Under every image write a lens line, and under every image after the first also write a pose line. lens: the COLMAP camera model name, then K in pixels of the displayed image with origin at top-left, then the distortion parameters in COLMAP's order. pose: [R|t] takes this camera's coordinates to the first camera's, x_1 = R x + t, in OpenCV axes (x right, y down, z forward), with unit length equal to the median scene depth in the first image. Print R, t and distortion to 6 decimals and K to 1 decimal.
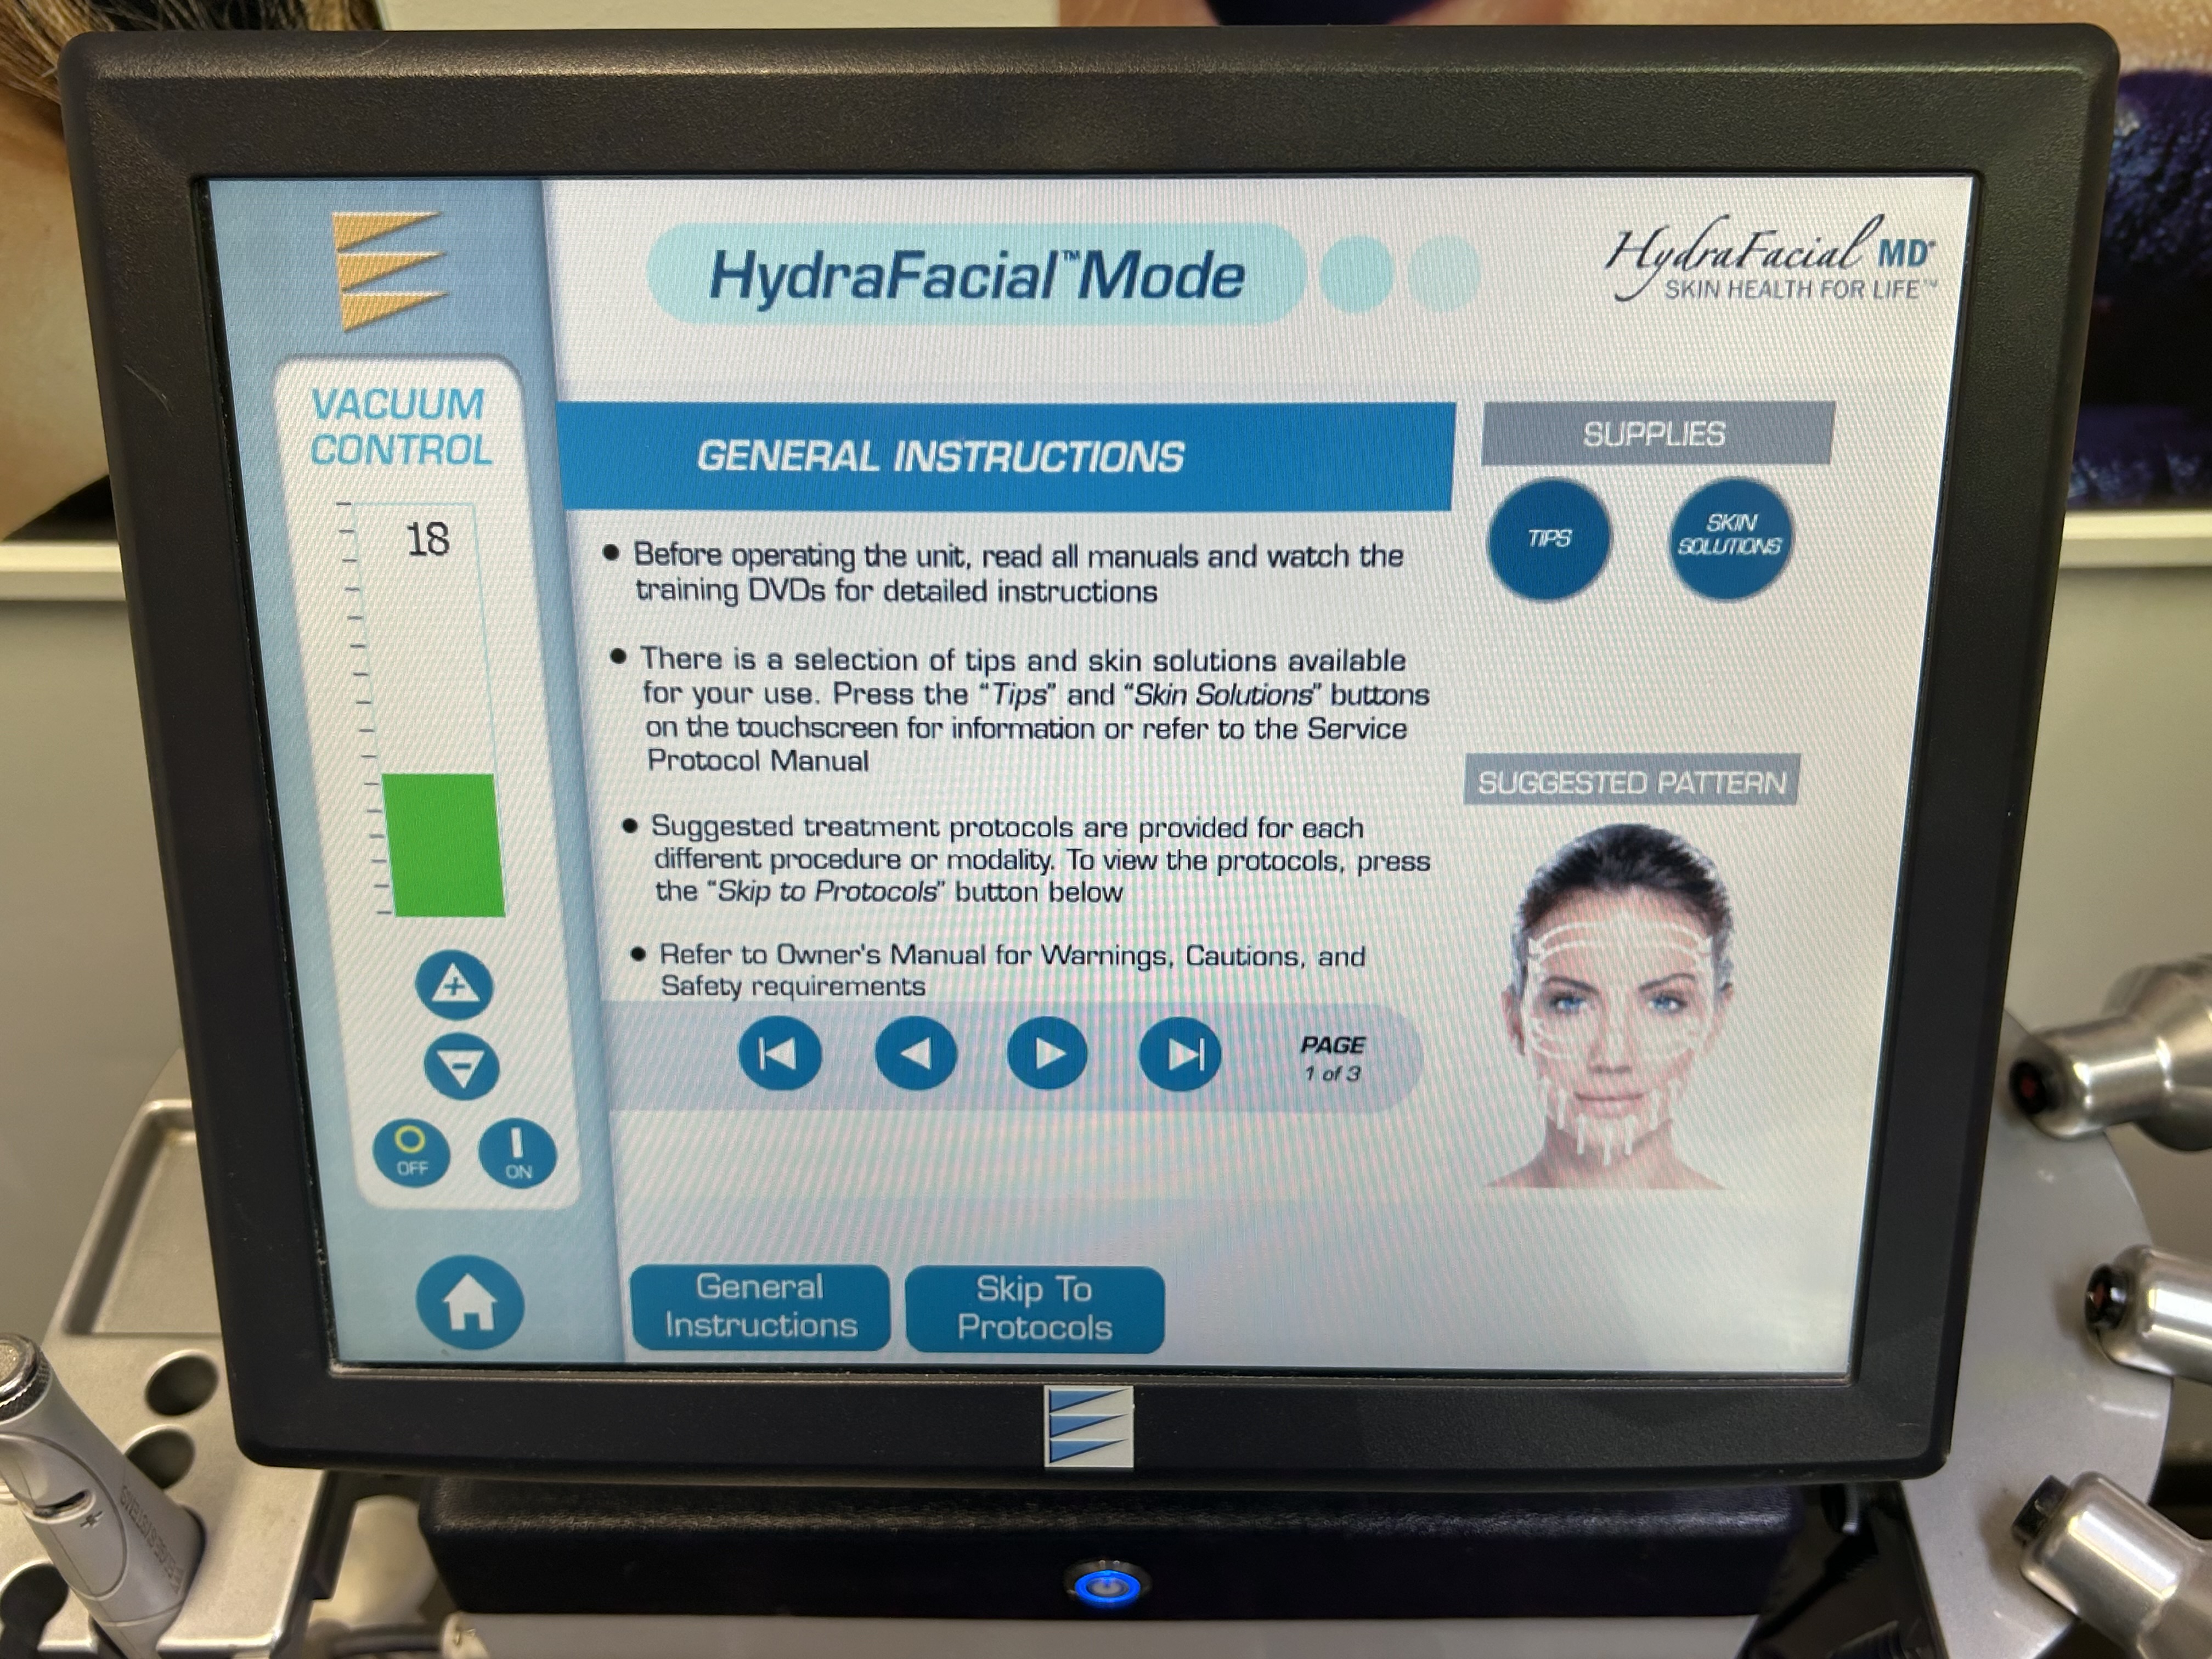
lens RADIAL K [[2049.8, 0, 1096.3], [0, 2049.8, 844.3], [0, 0, 1]] dist [-0.001781, 0.000000]
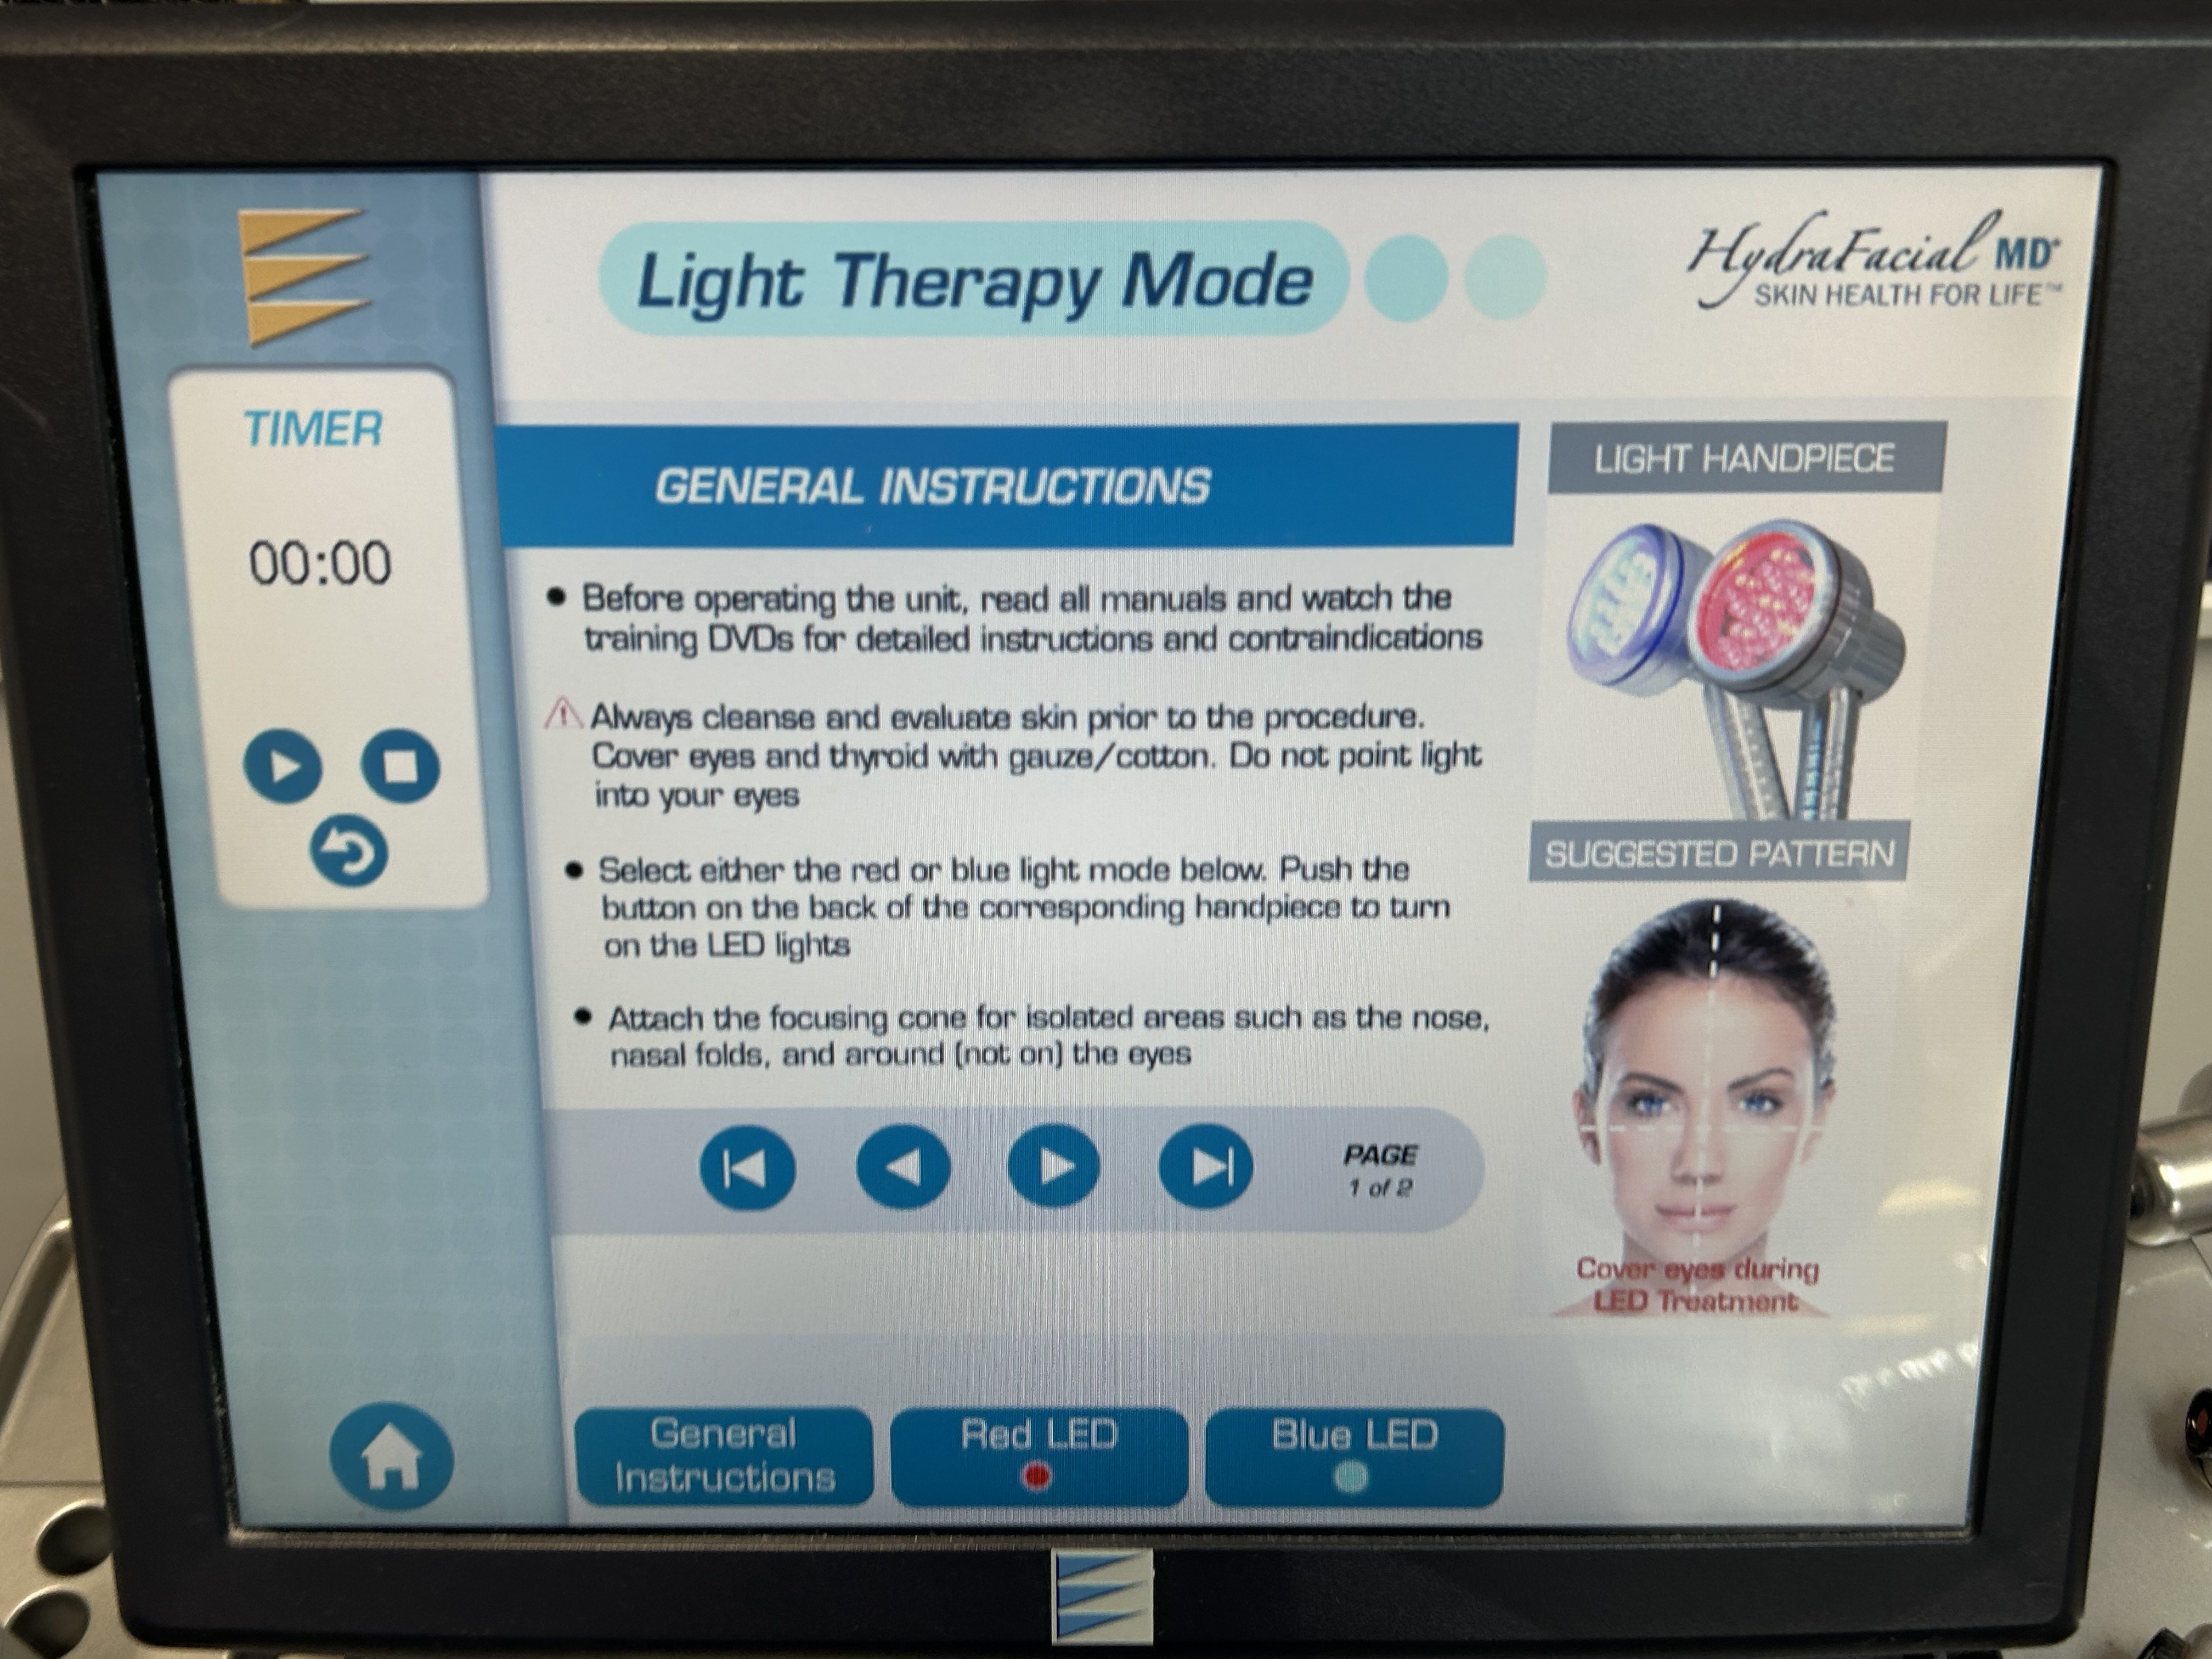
lens RADIAL K [[2049.8, 0, 1090.2], [0, 2049.8, 831.2], [0, 0, 1]] dist [-0.001781, 0.000000]
pose [[0.999889, -0.004753, 0.014090, -0.021274], [0.005372, 0.999010, -0.044162, -0.002332], [-0.013866, 0.044233, 0.998925, 0.125315]]
